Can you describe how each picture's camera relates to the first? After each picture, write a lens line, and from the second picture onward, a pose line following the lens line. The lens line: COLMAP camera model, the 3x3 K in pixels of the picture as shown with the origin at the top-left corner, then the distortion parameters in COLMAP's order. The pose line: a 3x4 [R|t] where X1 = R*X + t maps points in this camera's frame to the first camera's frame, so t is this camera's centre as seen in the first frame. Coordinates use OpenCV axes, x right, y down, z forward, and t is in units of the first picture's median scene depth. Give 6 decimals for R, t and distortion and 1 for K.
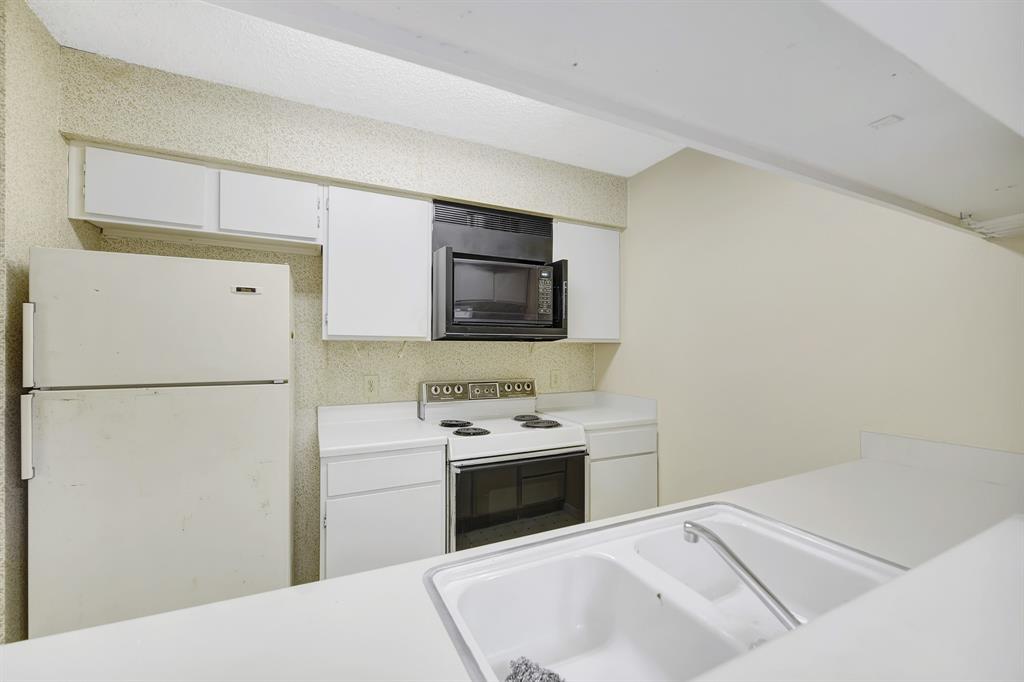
lens RADIAL K [[409.7, 0, 510.6], [0, 409.7, 349.5], [0, 0, 1]] dist [-0.003621, -0.001041]
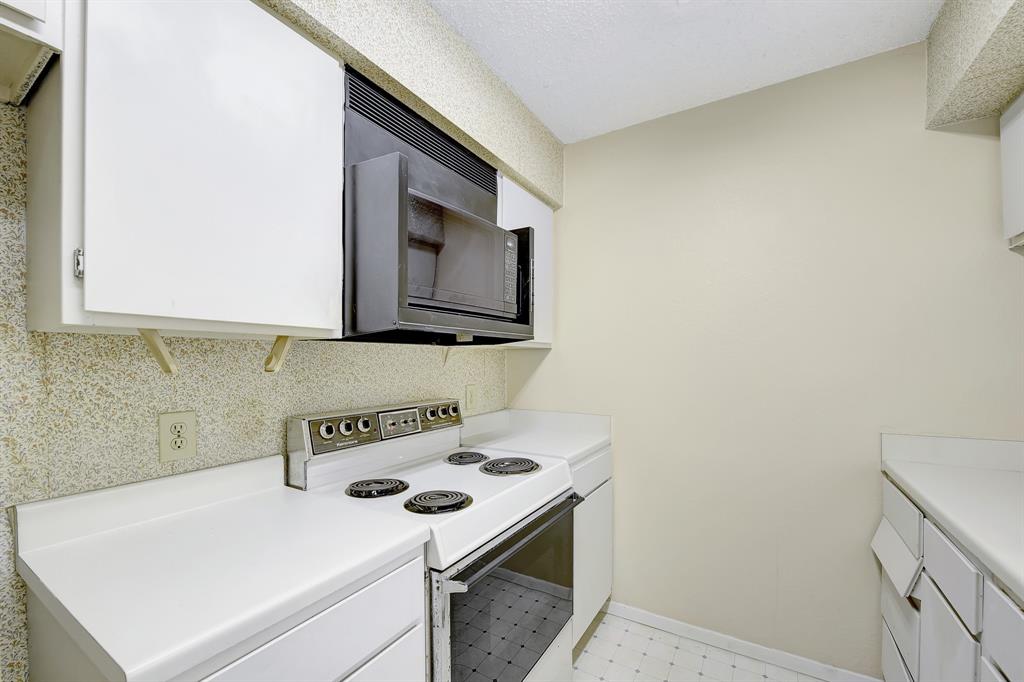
lens RADIAL K [[409.7, 0, 517.5], [0, 409.7, 365.0], [0, 0, 1]] dist [-0.003621, -0.001041]
pose [[0.841143, -0.012704, 0.540664, -0.267618], [0.007506, 0.999902, 0.011817, 0.007871], [-0.540761, -0.005882, 0.841156, 0.414865]]
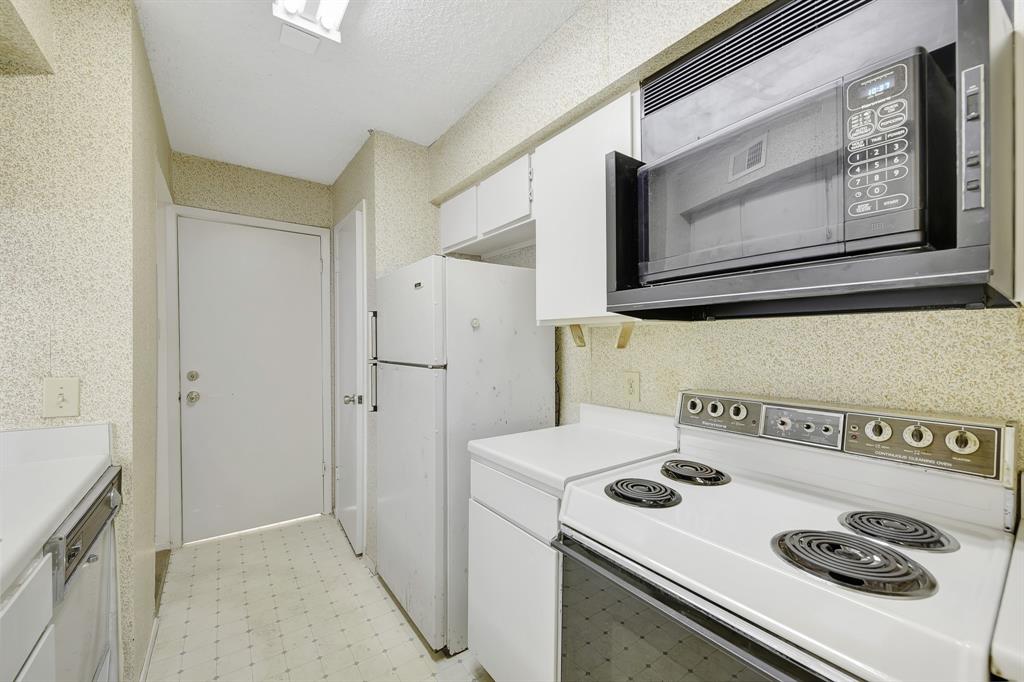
lens RADIAL K [[409.7, 0, 512.0], [0, 409.7, 347.6], [0, 0, 1]] dist [-0.003621, -0.001041]
pose [[0.181753, 0.007835, -0.983313, 0.338753], [-0.002870, 0.999968, 0.007437, 0.014198], [0.983340, 0.001470, 0.181769, 0.655273]]
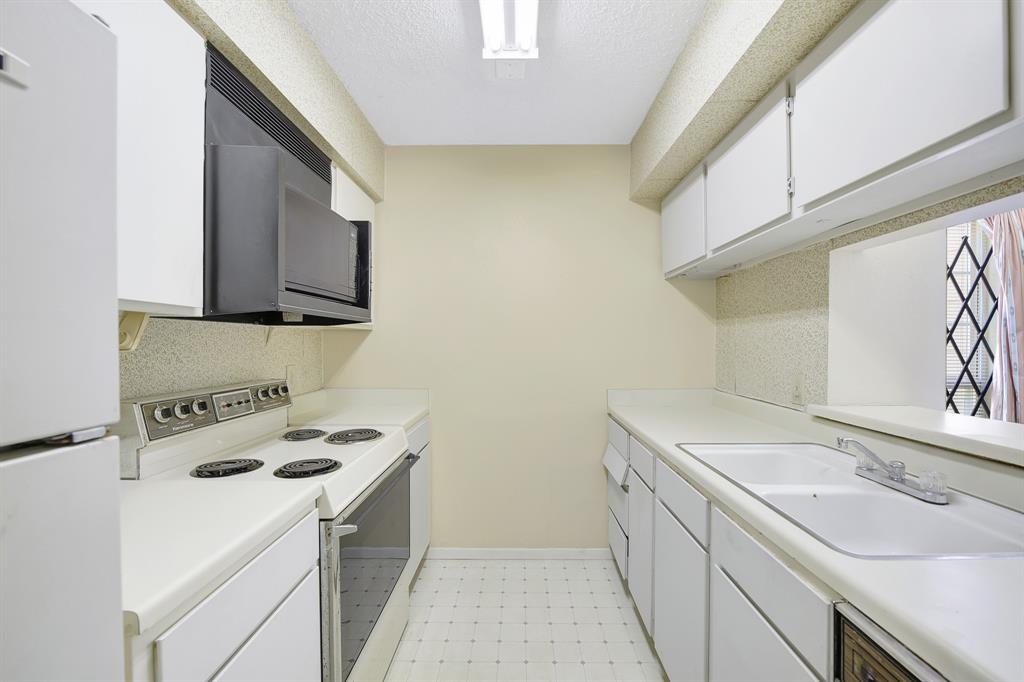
lens RADIAL K [[409.7, 0, 506.8], [0, 409.7, 347.5], [0, 0, 1]] dist [-0.003621, -0.001041]
pose [[0.467041, -0.014012, 0.884125, -0.436119], [0.000953, 0.999882, 0.015343, 0.009679], [-0.884235, -0.006323, 0.466999, 0.396117]]
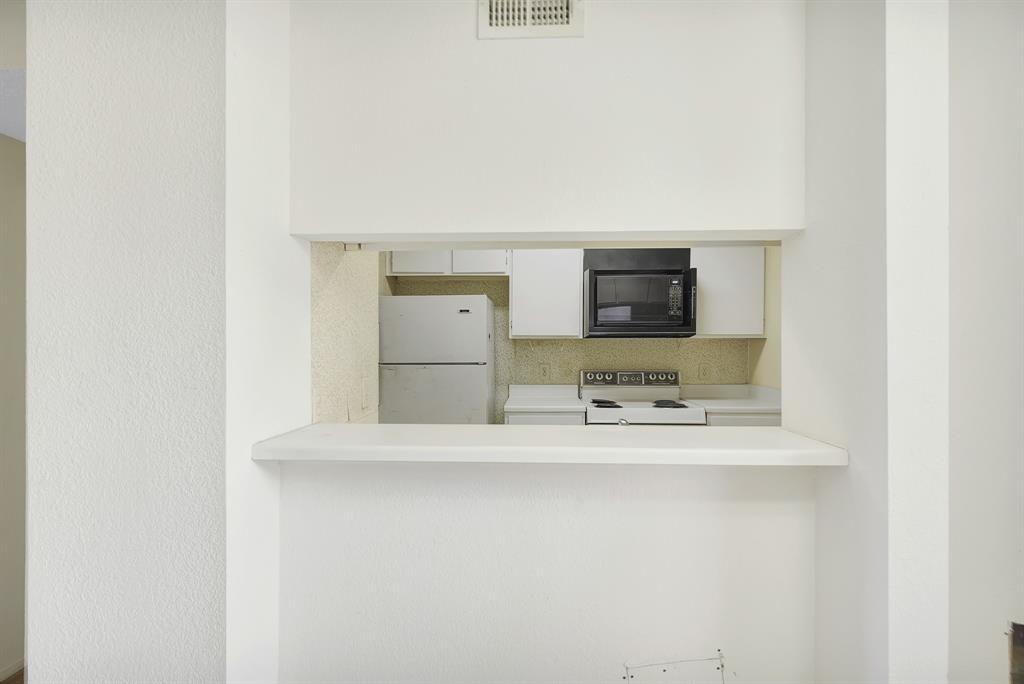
lens RADIAL K [[460.4, 0, 522.4], [0, 460.4, 357.1], [0, 0, 1]] dist [0.000562, -0.000010]
pose [[0.887468, 0.006492, -0.460823, 0.303750], [0.002687, 0.999811, 0.019260, 0.009824], [0.460861, -0.018331, 0.887283, -0.402640]]
